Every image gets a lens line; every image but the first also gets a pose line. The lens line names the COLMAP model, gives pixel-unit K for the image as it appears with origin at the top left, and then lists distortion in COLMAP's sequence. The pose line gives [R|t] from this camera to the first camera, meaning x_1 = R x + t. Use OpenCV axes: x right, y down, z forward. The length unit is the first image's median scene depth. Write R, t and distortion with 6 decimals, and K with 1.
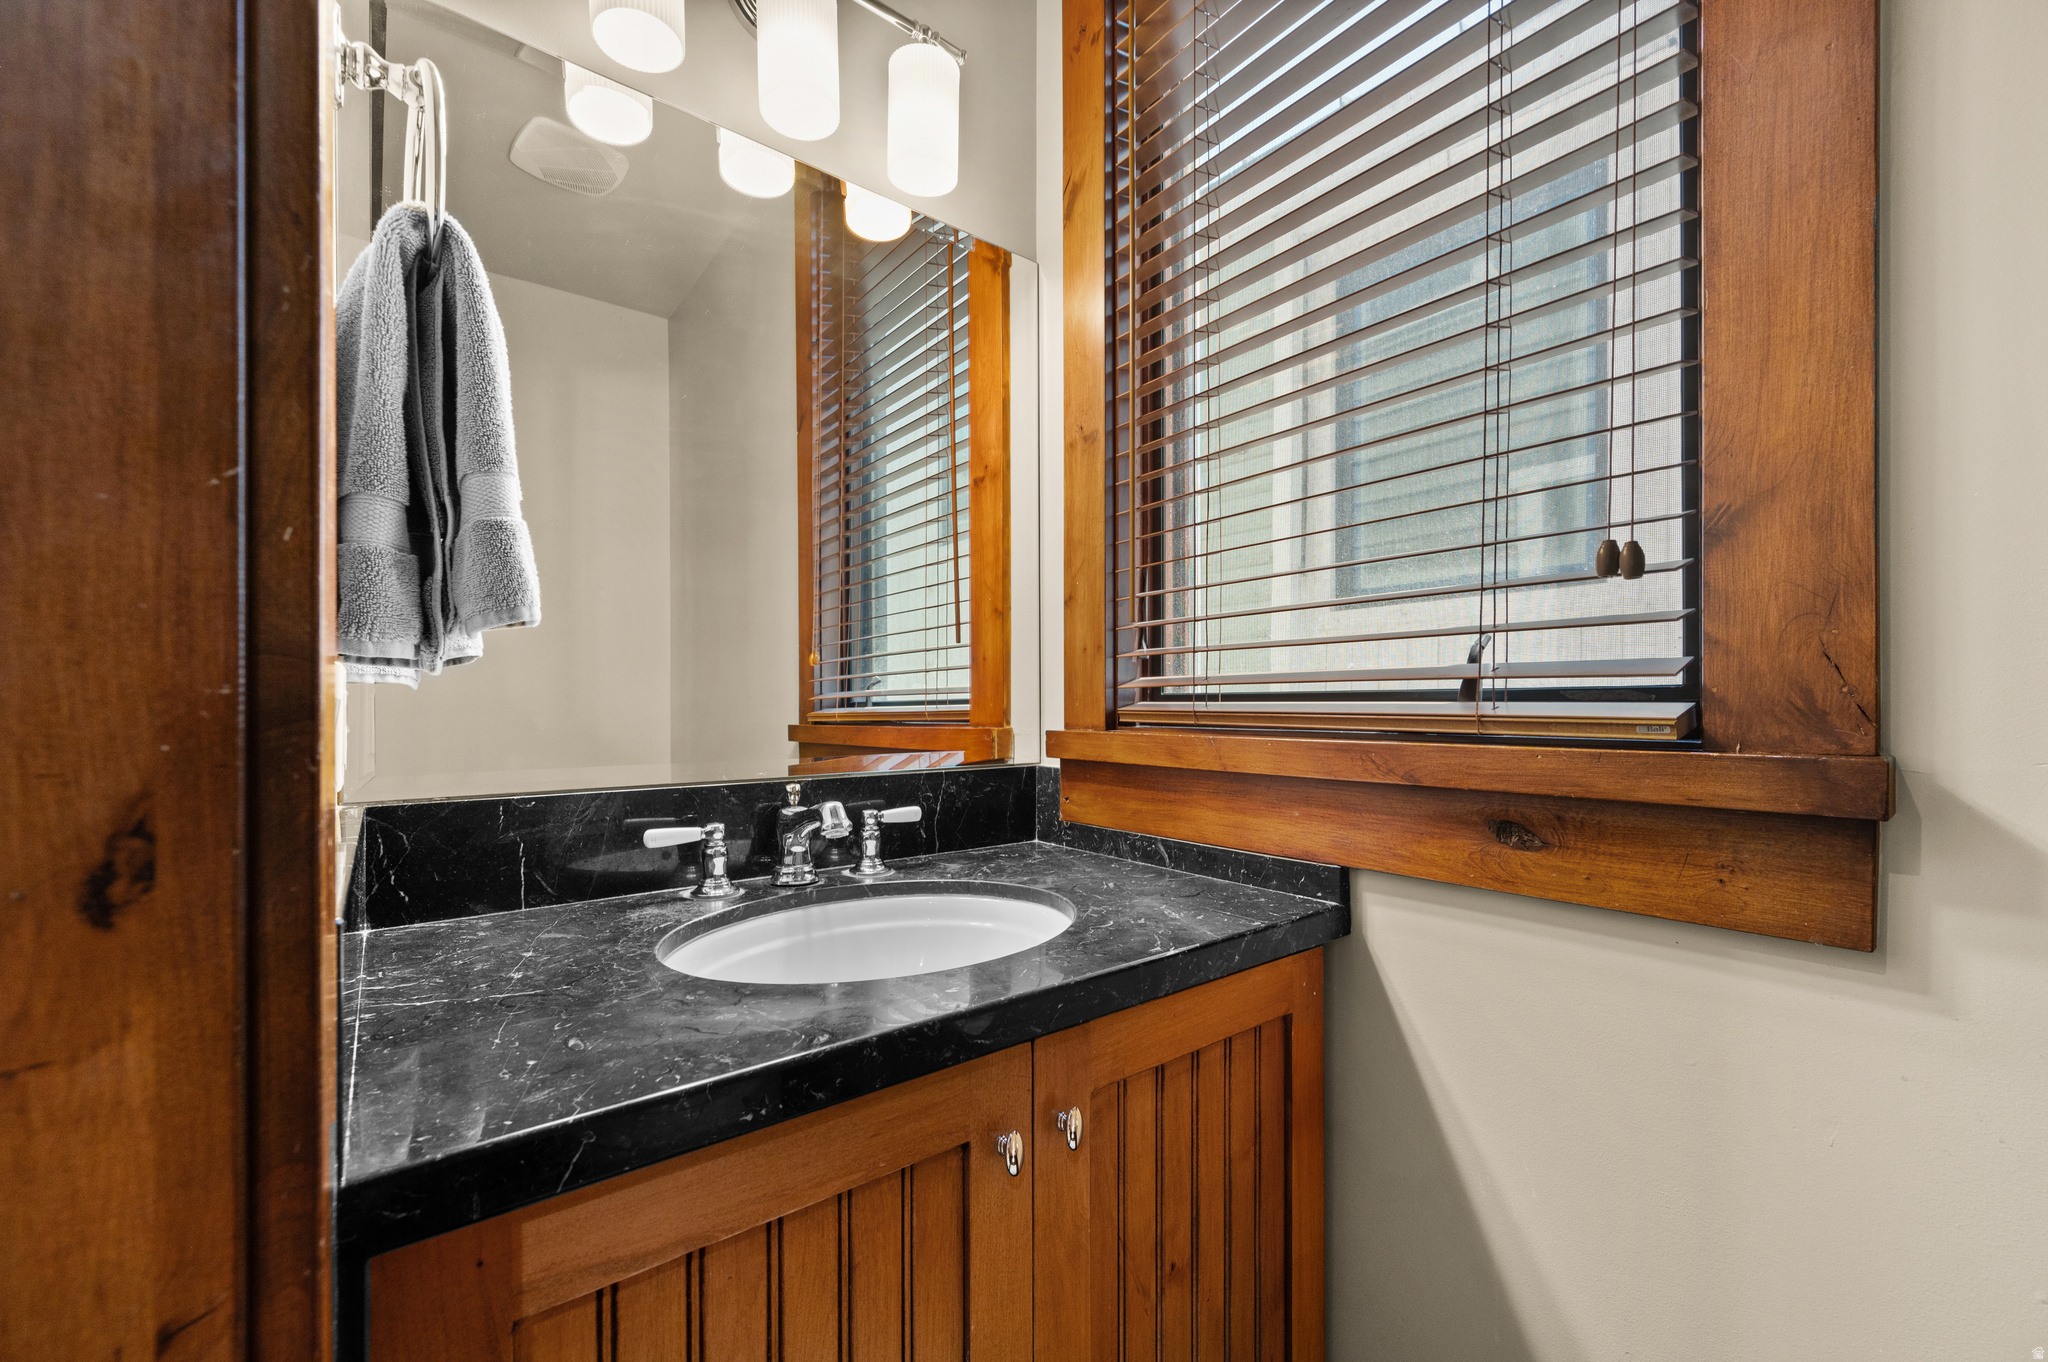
lens RADIAL K [[819.1, 0, 1016.1], [0, 819.1, 700.1], [0, 0, 1]] dist [-0.001830, 0.000171]
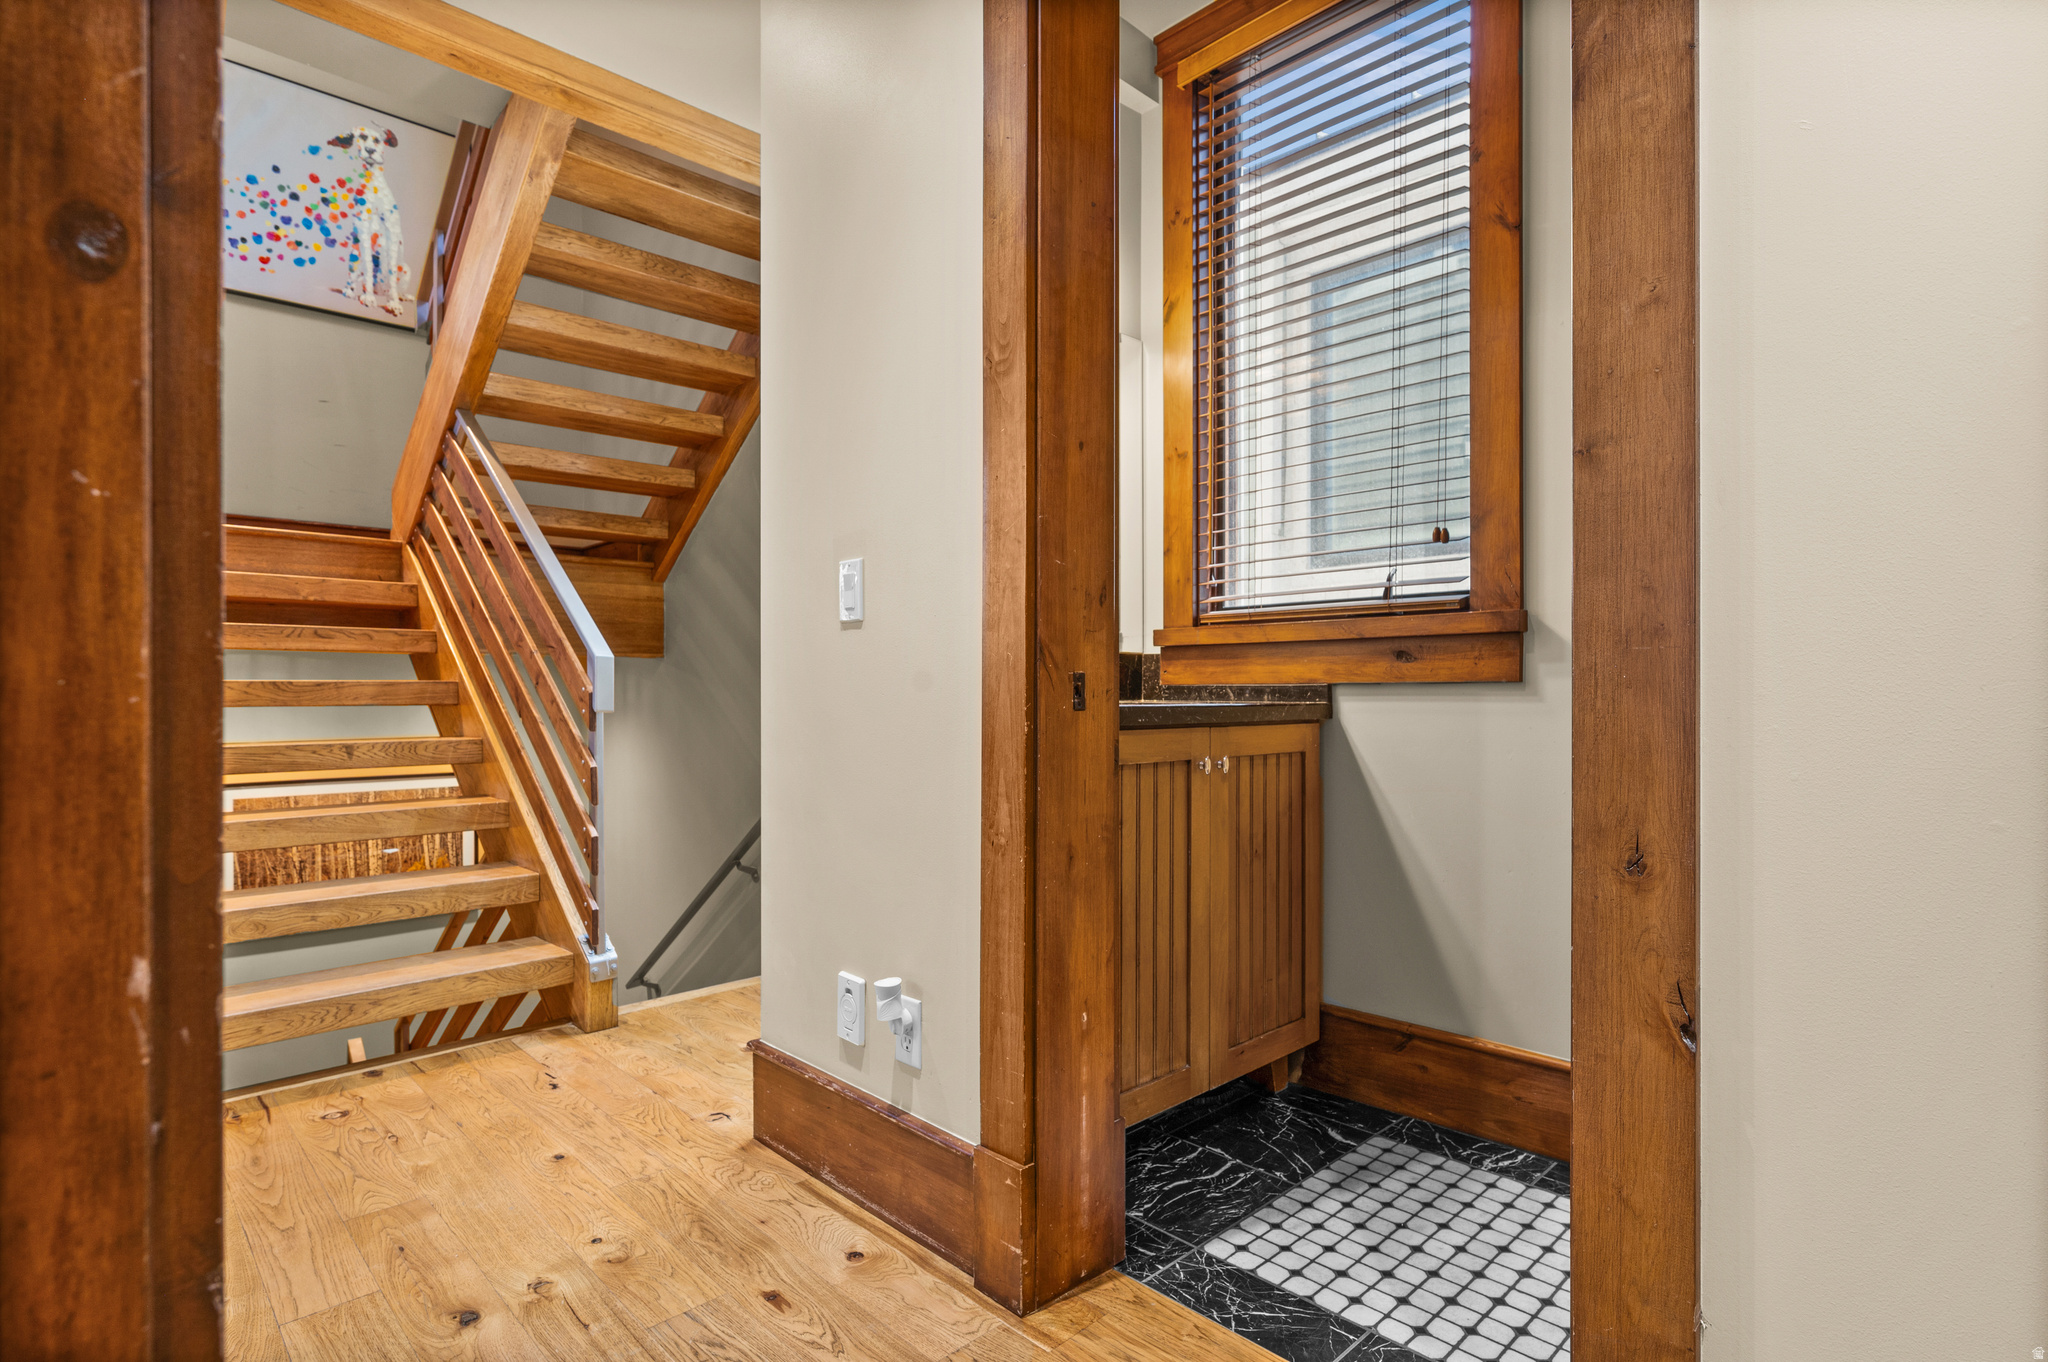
lens RADIAL K [[1001.9, 0, 1030.1], [0, 1001.9, 680.9], [0, 0, 1]] dist [-0.000855, -0.000142]
pose [[0.993964, 0.001332, 0.109695, -0.454344], [-0.001164, 0.999998, -0.001596, 0.151365], [-0.109697, 0.001459, 0.993964, -1.034149]]
